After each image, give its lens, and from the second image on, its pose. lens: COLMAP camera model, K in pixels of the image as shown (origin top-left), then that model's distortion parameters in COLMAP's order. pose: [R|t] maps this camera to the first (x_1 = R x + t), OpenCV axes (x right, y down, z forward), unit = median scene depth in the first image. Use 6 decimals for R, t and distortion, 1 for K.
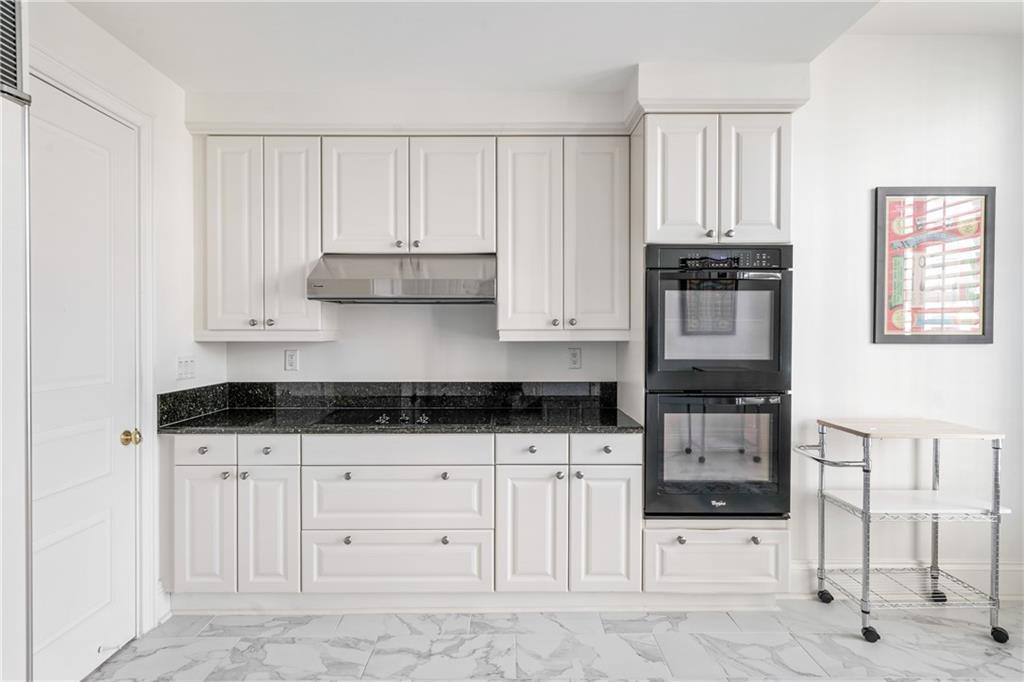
lens RADIAL K [[532.2, 0, 512.3], [0, 532.2, 339.7], [0, 0, 1]] dist [0.005316, 0.000134]
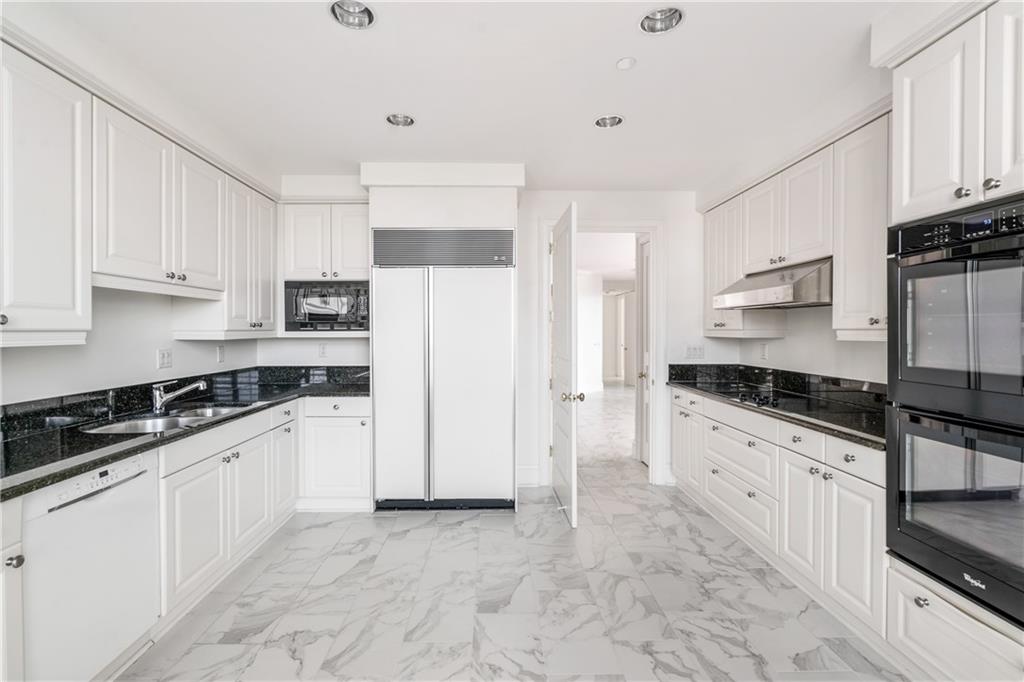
lens RADIAL K [[473.8, 0, 497.7], [0, 473.8, 336.7], [0, 0, 1]] dist [-0.008065, 0.002767]
pose [[0.003361, 0.012372, -0.999918, 0.982117], [-0.006186, 0.999905, 0.012351, -0.012352], [0.999975, 0.006144, 0.003437, 0.379399]]
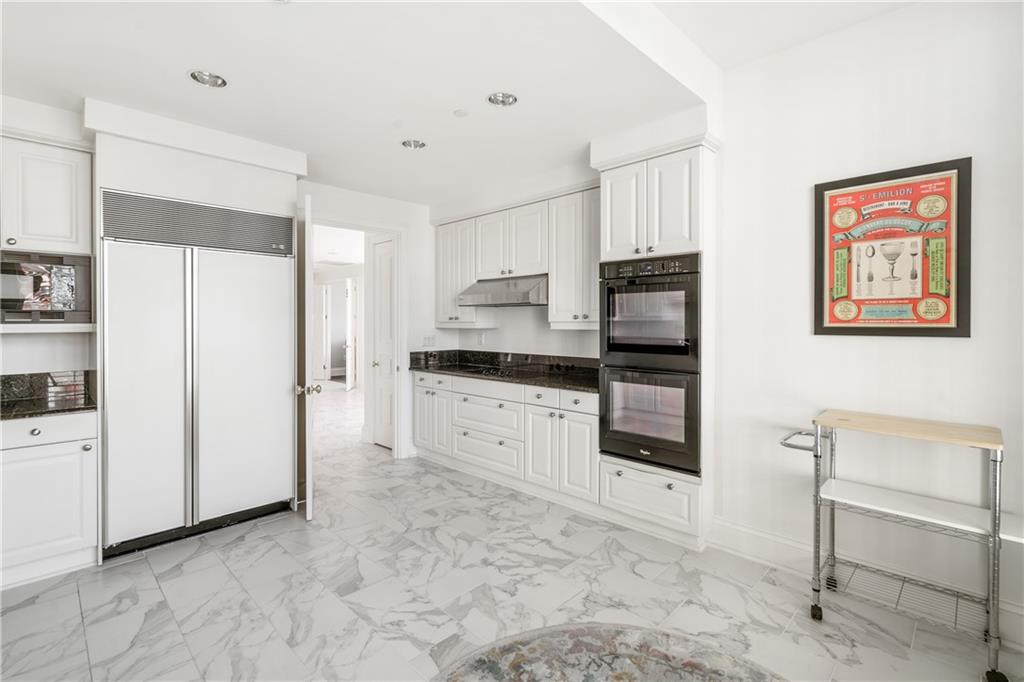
lens RADIAL K [[473.8, 0, 519.7], [0, 473.8, 325.1], [0, 0, 1]] dist [-0.008065, 0.002767]
pose [[0.712844, 0.003080, -0.701316, 0.986881], [-0.004093, 0.999992, 0.000232, -0.010317], [0.701311, 0.002705, 0.712850, -0.064922]]
